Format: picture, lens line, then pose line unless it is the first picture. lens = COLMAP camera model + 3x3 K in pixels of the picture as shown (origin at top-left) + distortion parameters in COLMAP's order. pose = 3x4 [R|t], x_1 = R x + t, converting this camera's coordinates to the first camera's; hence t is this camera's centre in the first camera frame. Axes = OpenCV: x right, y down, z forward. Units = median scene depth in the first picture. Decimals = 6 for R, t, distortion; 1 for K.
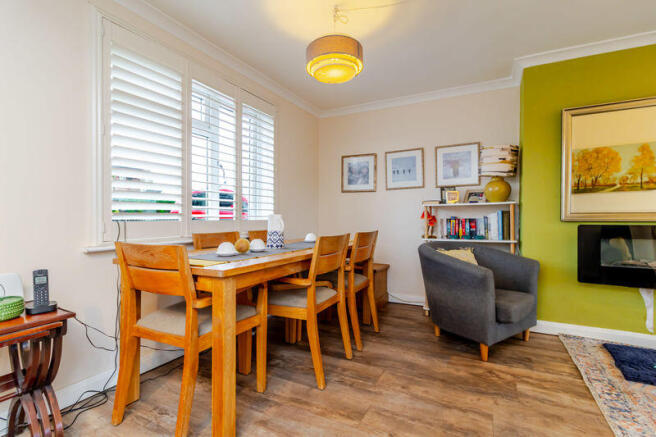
lens RADIAL K [[304.6, 0, 326.9], [0, 304.6, 215.9], [0, 0, 1]] dist [0.000235, -0.000119]
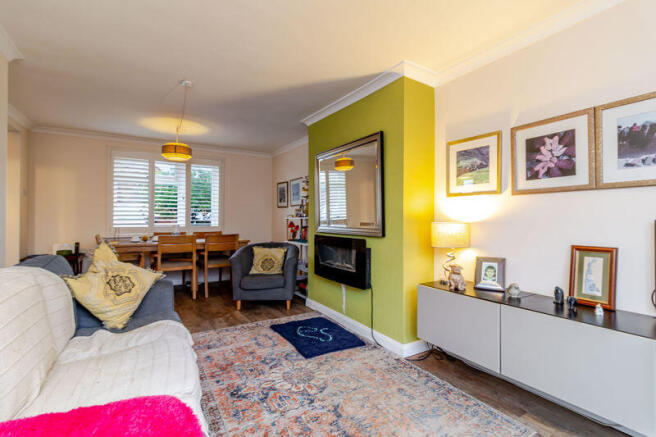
lens RADIAL K [[304.6, 0, 326.9], [0, 304.6, 215.9], [0, 0, 1]] dist [0.000235, -0.000119]
pose [[0.865318, 0.006208, -0.501186, 1.661543], [-0.006599, 0.999978, 0.000993, -0.068176], [0.501181, 0.002448, 0.865339, -0.247251]]
